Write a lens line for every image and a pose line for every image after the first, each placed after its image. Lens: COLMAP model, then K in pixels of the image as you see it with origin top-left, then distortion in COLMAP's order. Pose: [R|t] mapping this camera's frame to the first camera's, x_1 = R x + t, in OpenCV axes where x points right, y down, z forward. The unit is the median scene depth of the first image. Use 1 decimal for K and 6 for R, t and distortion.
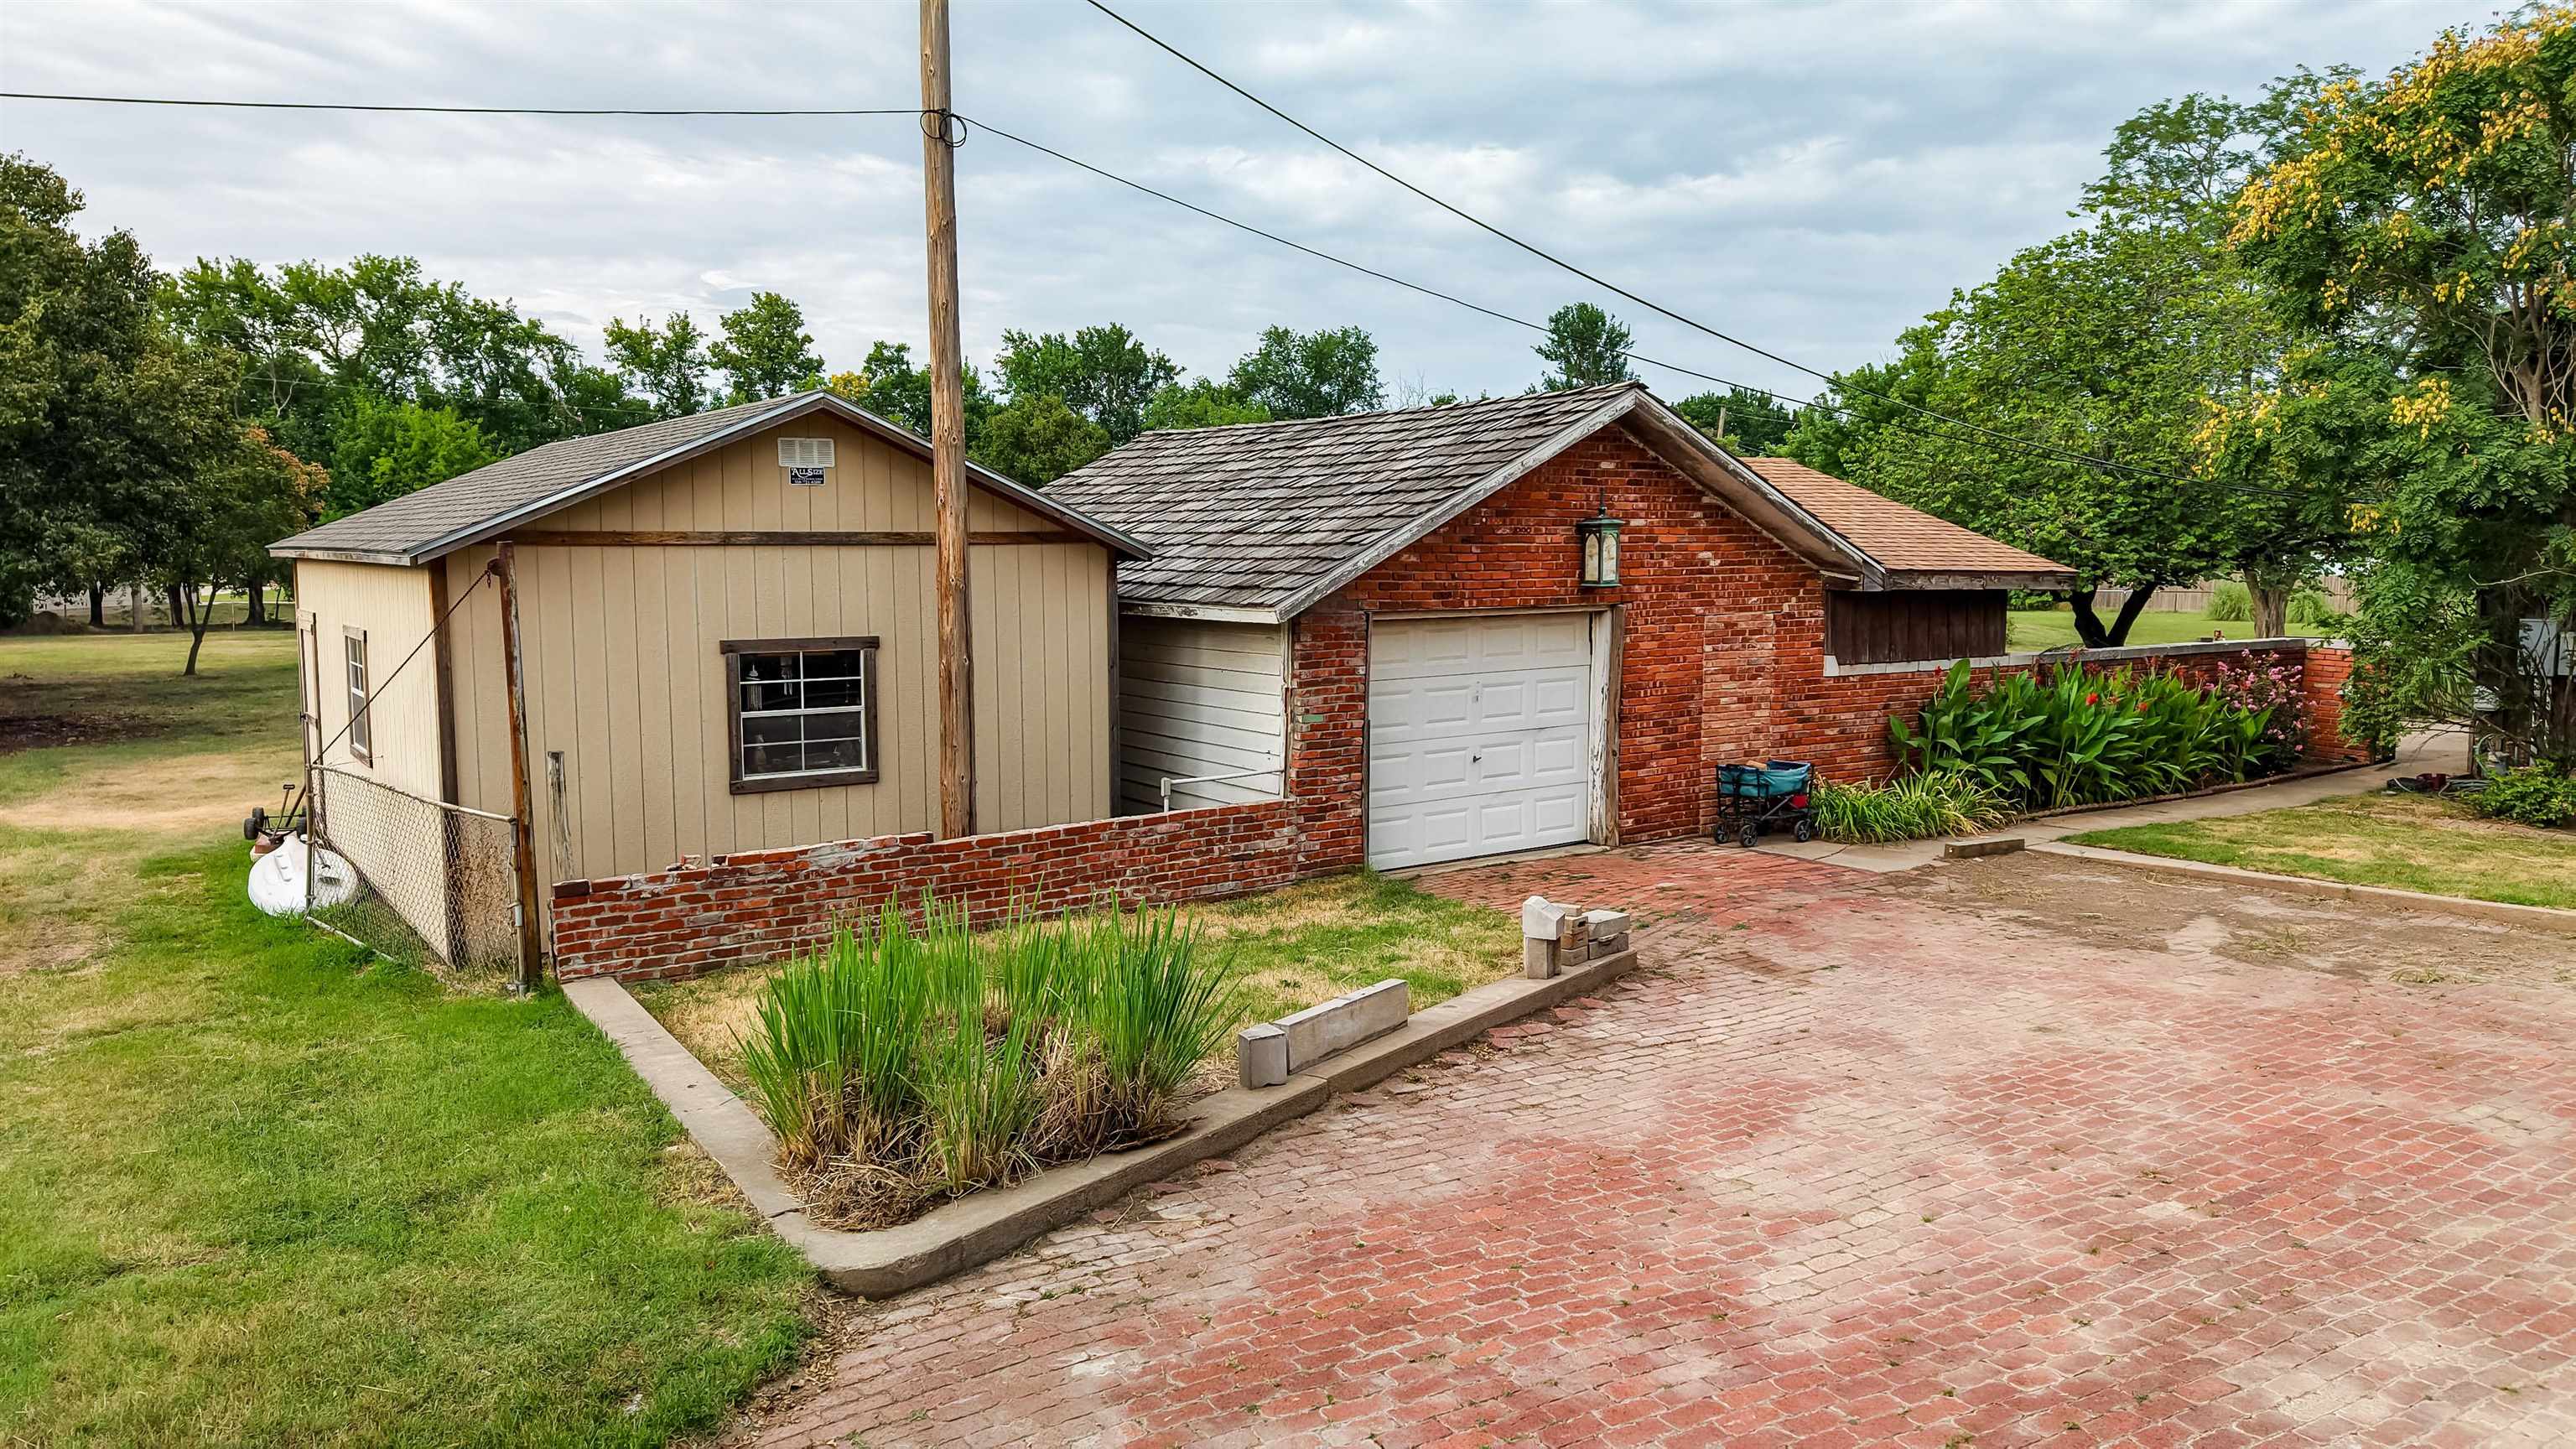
lens RADIAL K [[1736.3, 0, 1288.0], [0, 1736.3, 724.5], [0, 0, 1]] dist [0.002532, -0.000070]
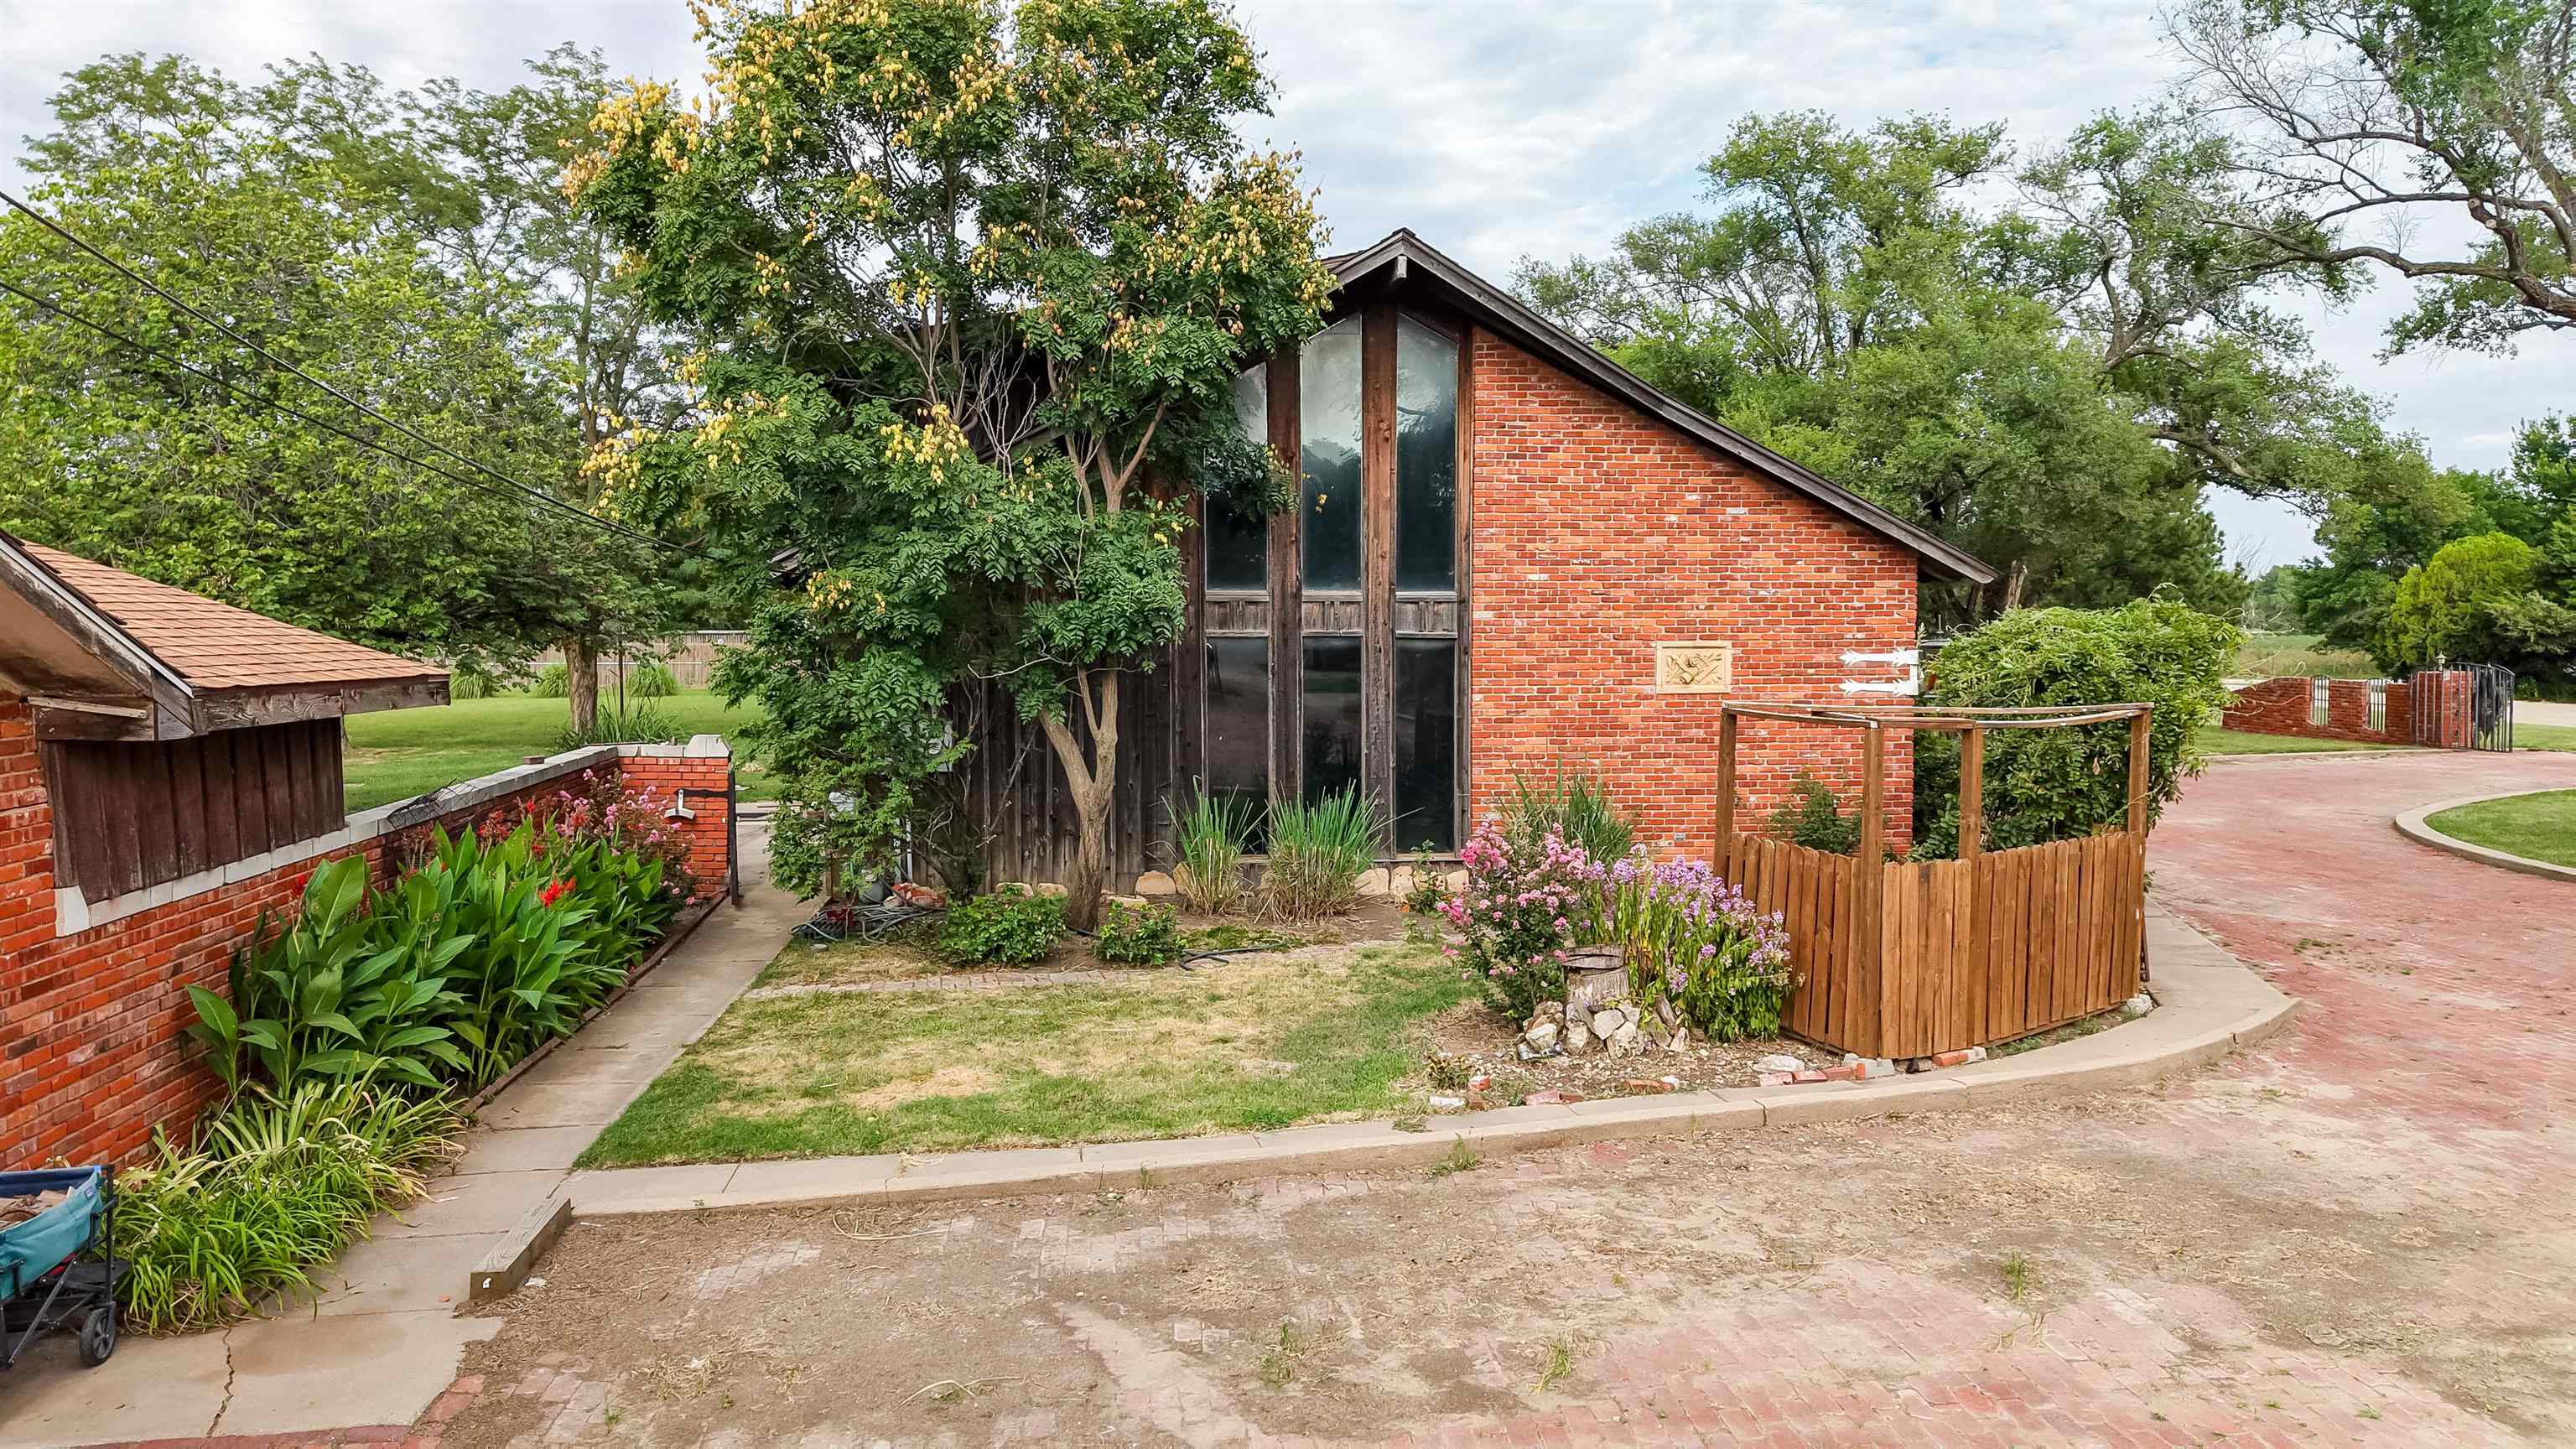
lens RADIAL K [[1736.3, 0, 1288.0], [0, 1736.3, 724.5], [0, 0, 1]] dist [0.002532, -0.000070]
pose [[0.455895, -0.056927, 0.888211, 0.060718], [0.089407, 0.995834, 0.017934, -0.058605], [-0.885531, 0.071236, 0.459086, 0.498442]]
